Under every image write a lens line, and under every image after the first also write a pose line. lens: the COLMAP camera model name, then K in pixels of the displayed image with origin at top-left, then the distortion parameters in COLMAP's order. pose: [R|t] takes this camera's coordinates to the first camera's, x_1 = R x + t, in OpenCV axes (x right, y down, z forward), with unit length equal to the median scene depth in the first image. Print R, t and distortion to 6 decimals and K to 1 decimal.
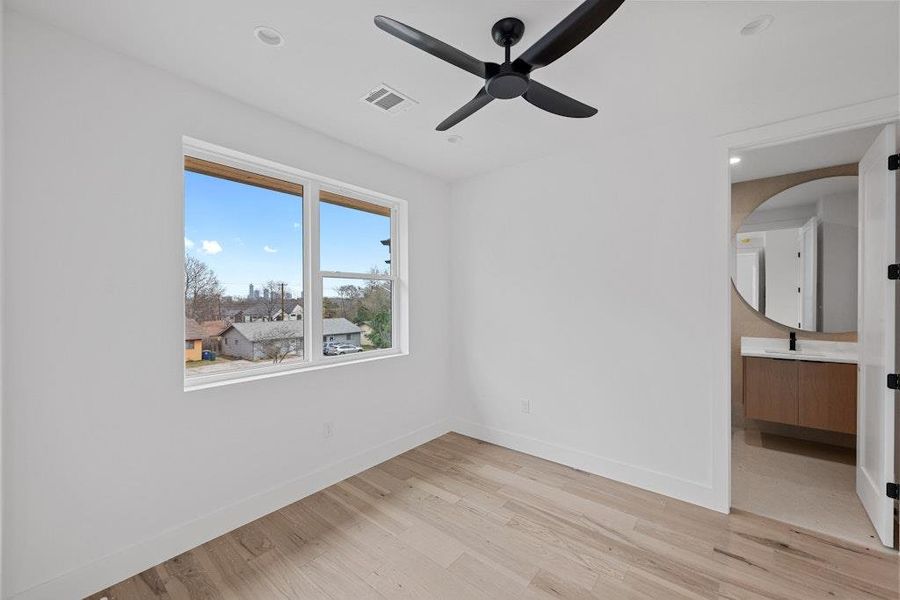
lens RADIAL K [[354.7, 0, 450.0], [0, 354.7, 300.0], [0, 0, 1]] dist [0.001161, 0.000068]
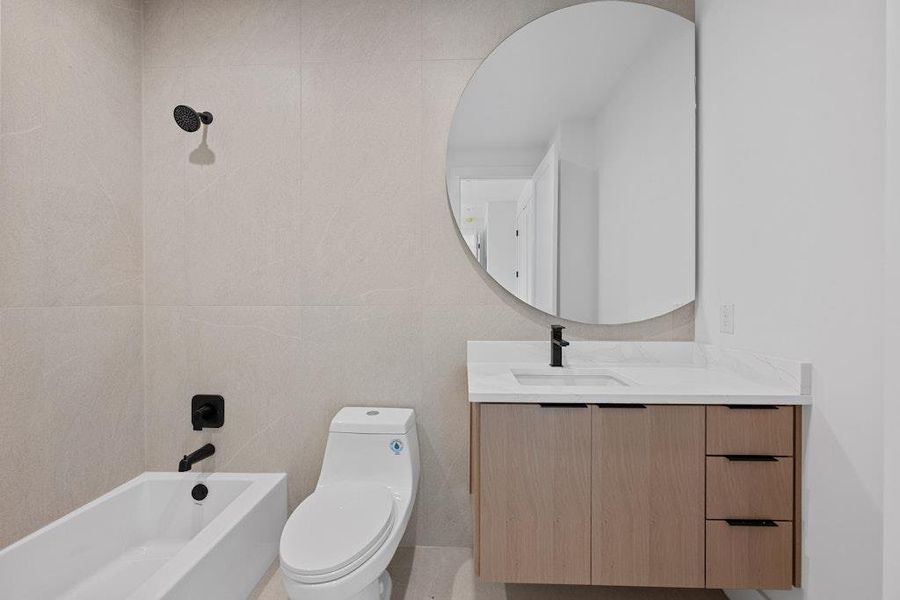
lens RADIAL K [[354.7, 0, 450.0], [0, 354.7, 300.0], [0, 0, 1]] dist [0.001161, 0.000068]
pose [[0.797488, -0.001910, 0.603331, 0.585052], [-0.003215, 0.999967, 0.007415, 0.054207], [-0.603326, -0.007853, 0.797456, 0.720822]]
